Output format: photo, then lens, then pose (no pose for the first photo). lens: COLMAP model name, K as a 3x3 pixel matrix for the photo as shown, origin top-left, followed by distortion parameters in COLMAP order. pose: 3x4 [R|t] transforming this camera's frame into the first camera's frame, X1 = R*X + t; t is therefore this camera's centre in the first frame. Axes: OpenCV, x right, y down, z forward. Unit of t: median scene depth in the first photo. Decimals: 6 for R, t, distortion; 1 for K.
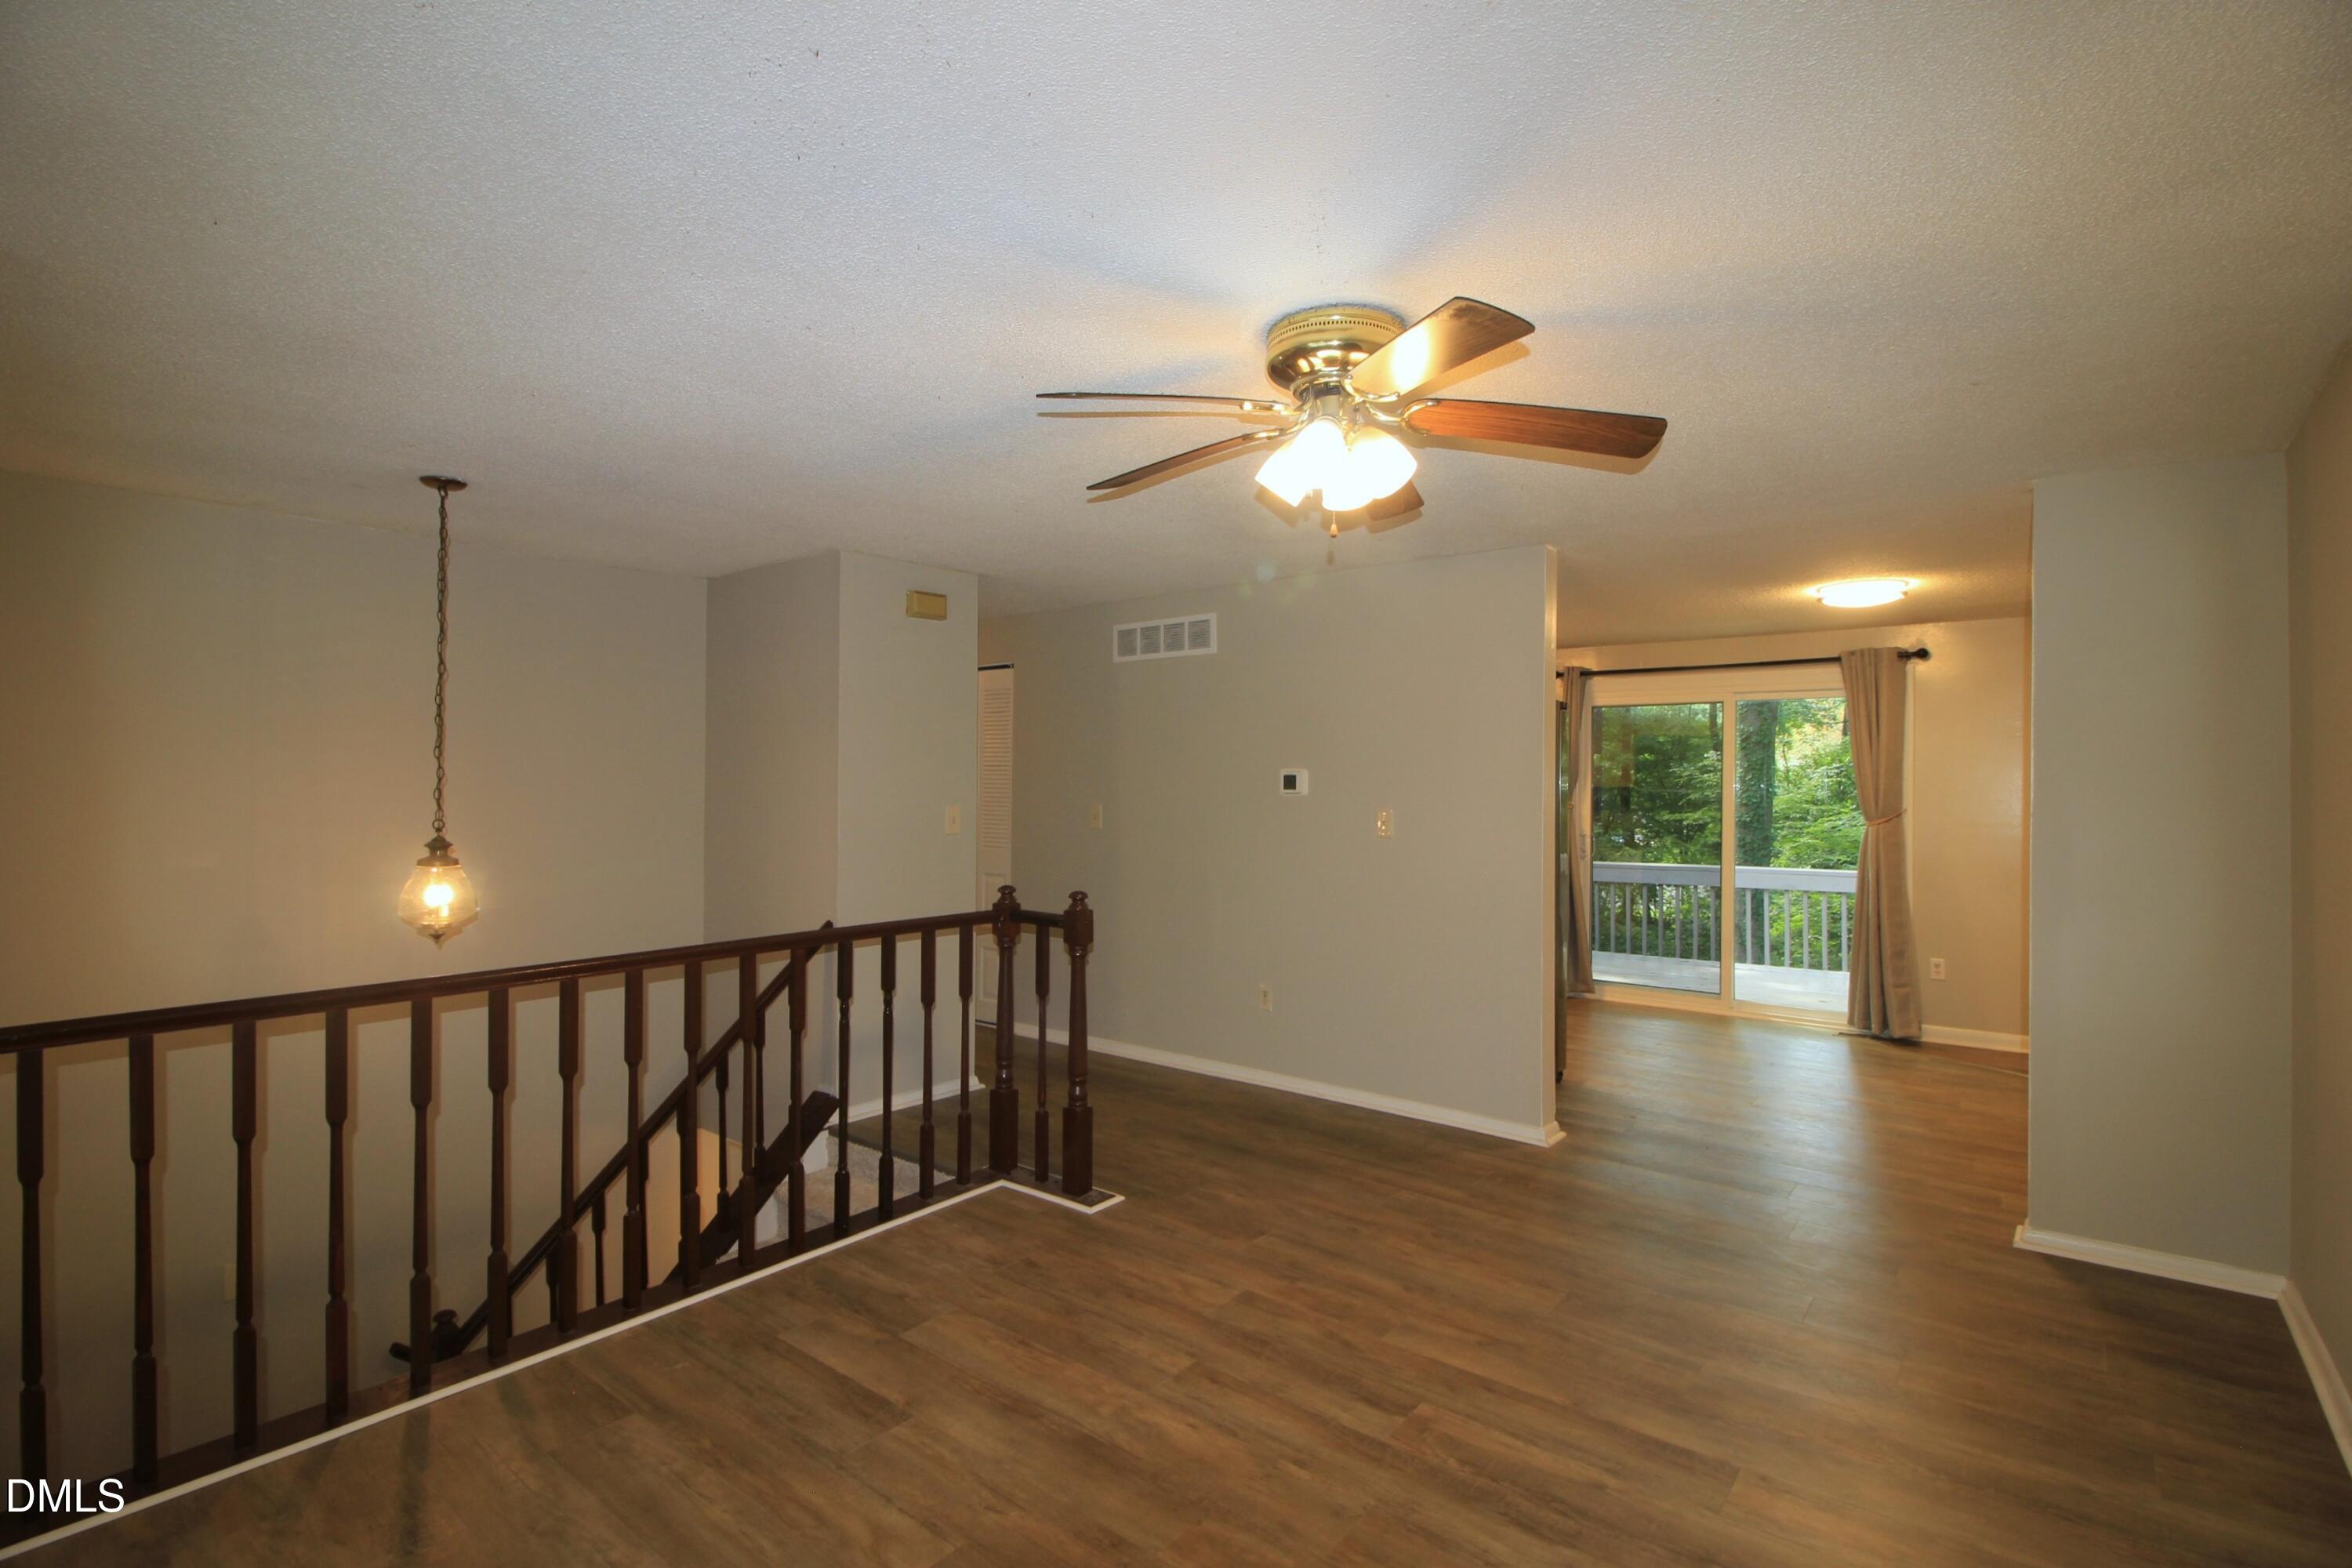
lens RADIAL K [[1100.9, 0, 1173.1], [0, 1100.9, 783.3], [0, 0, 1]] dist [-0.001822, -0.007519]
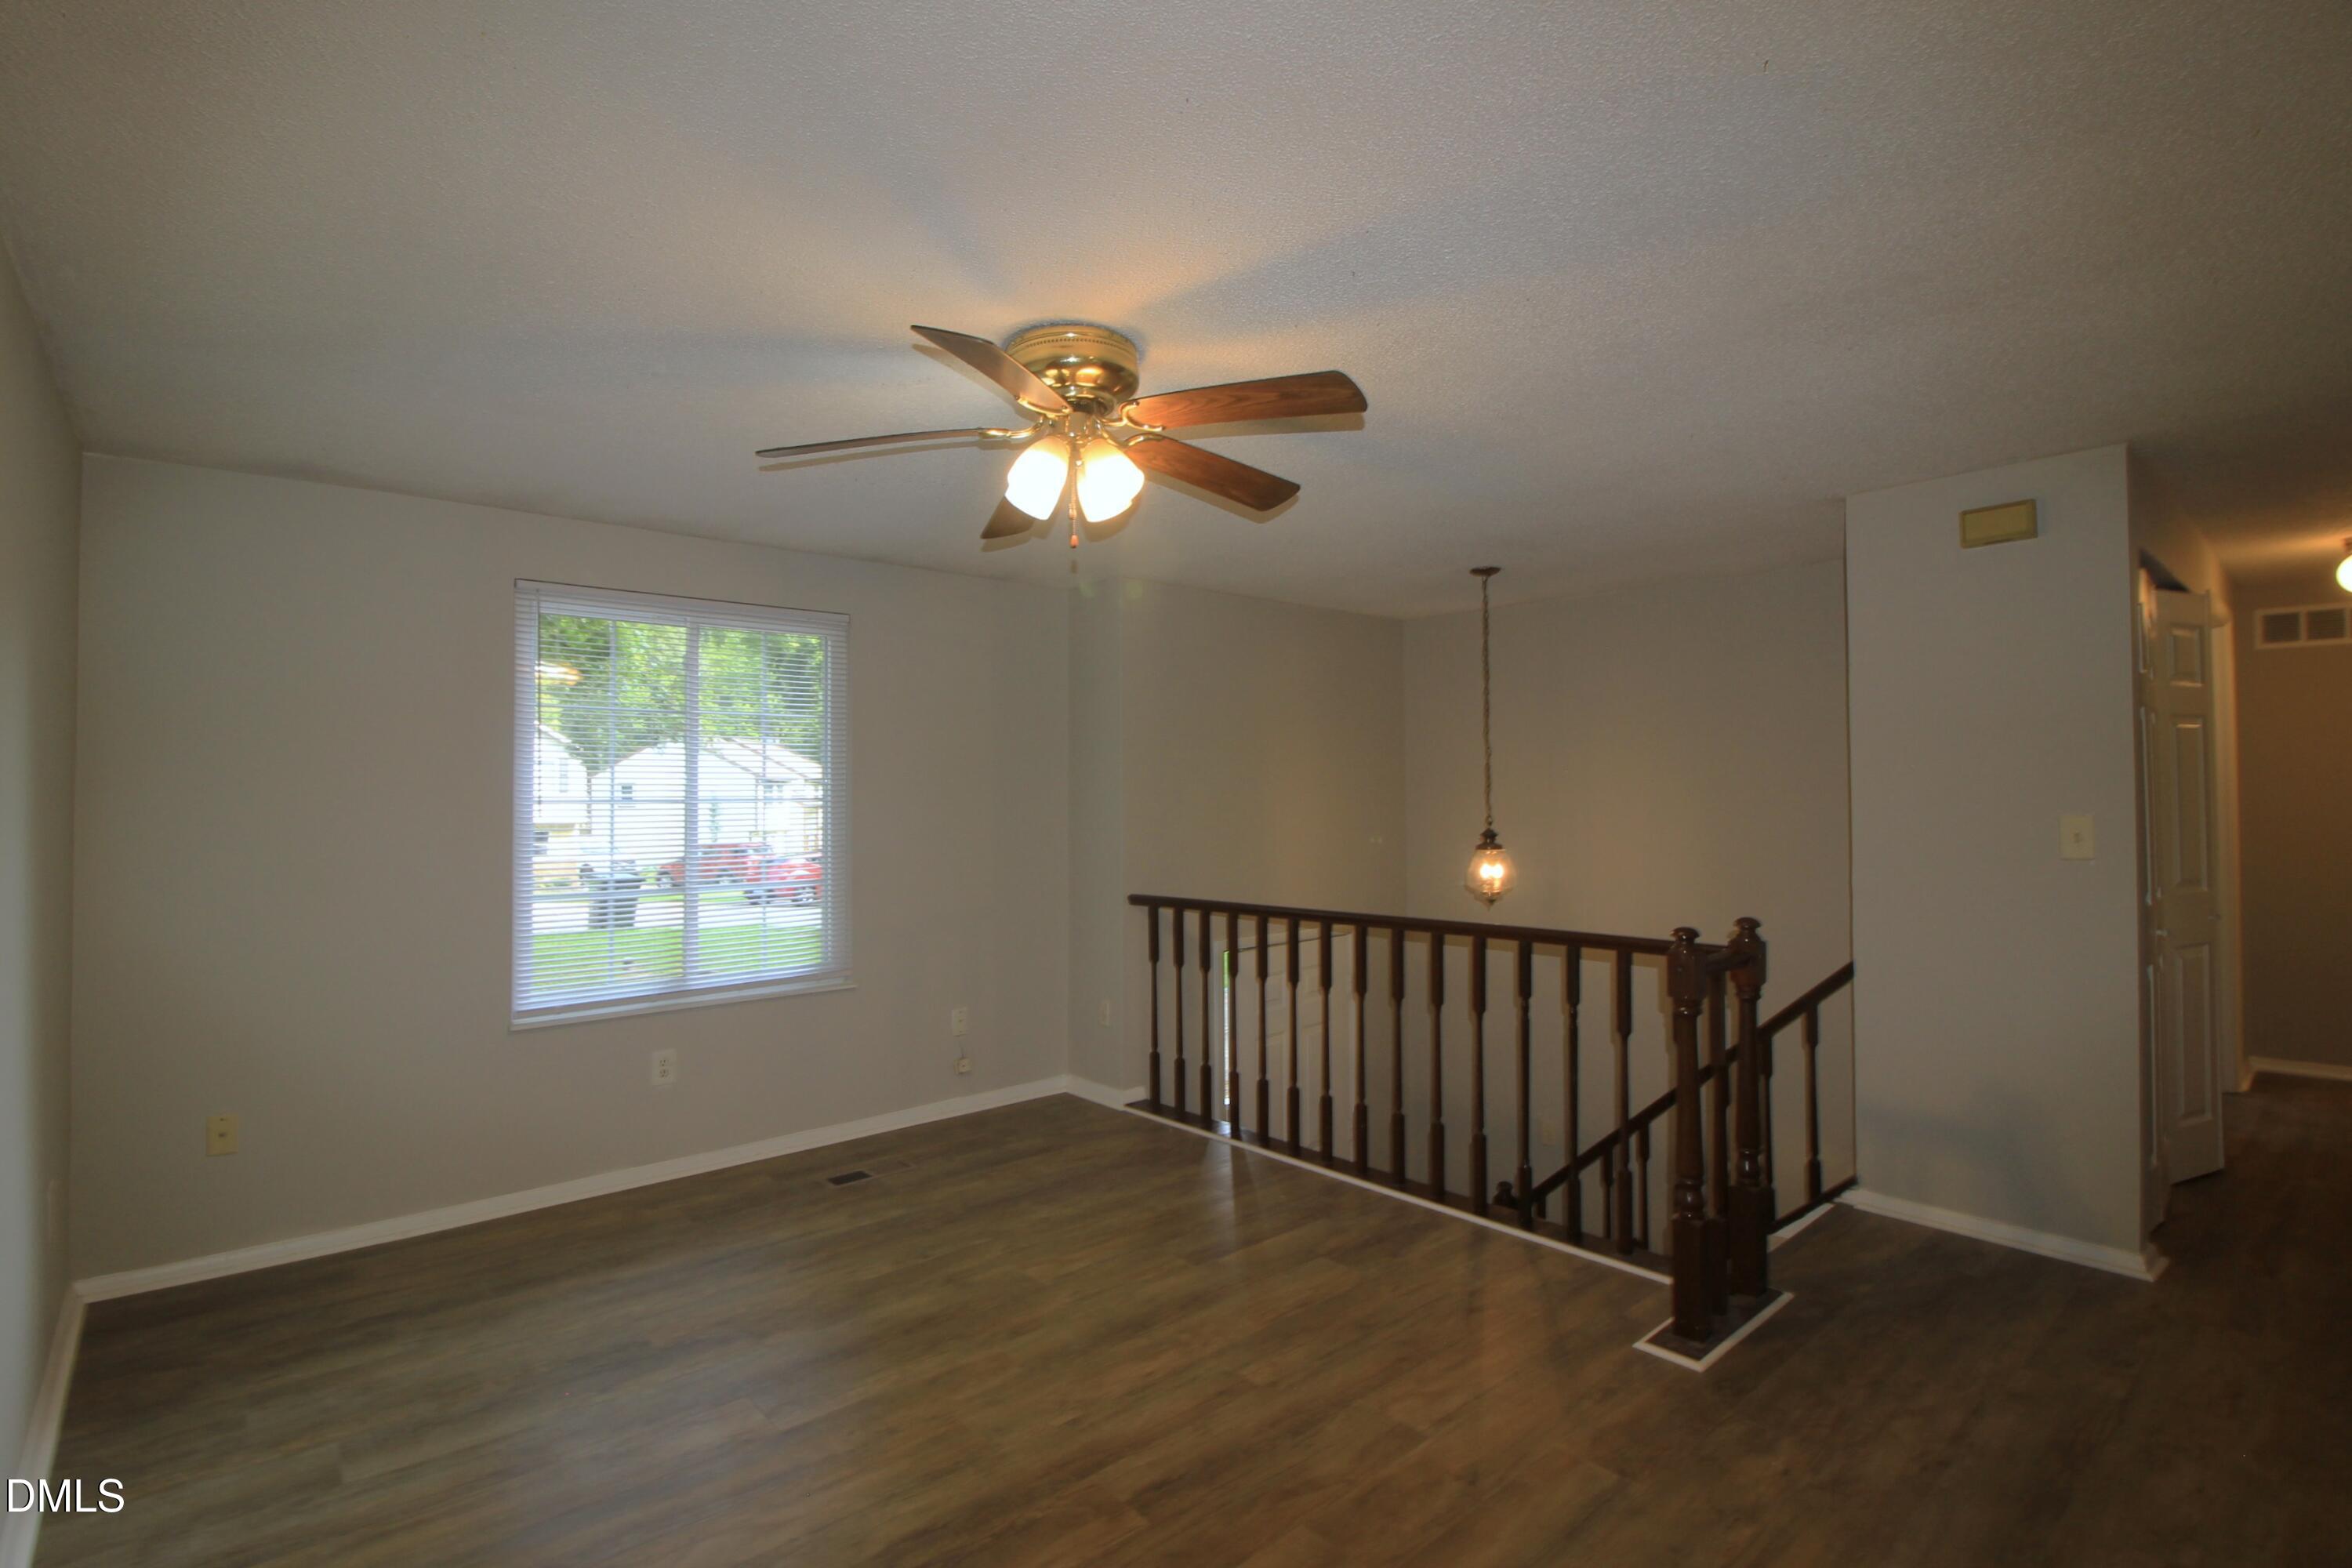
lens RADIAL K [[1100.9, 0, 1163.3], [0, 1100.9, 796.9], [0, 0, 1]] dist [-0.001822, -0.007519]
pose [[-0.173404, 0.005213, -0.984837, 0.907344], [0.015715, 0.999873, 0.002525, -0.001052], [0.984725, -0.015039, -0.173464, 0.997921]]
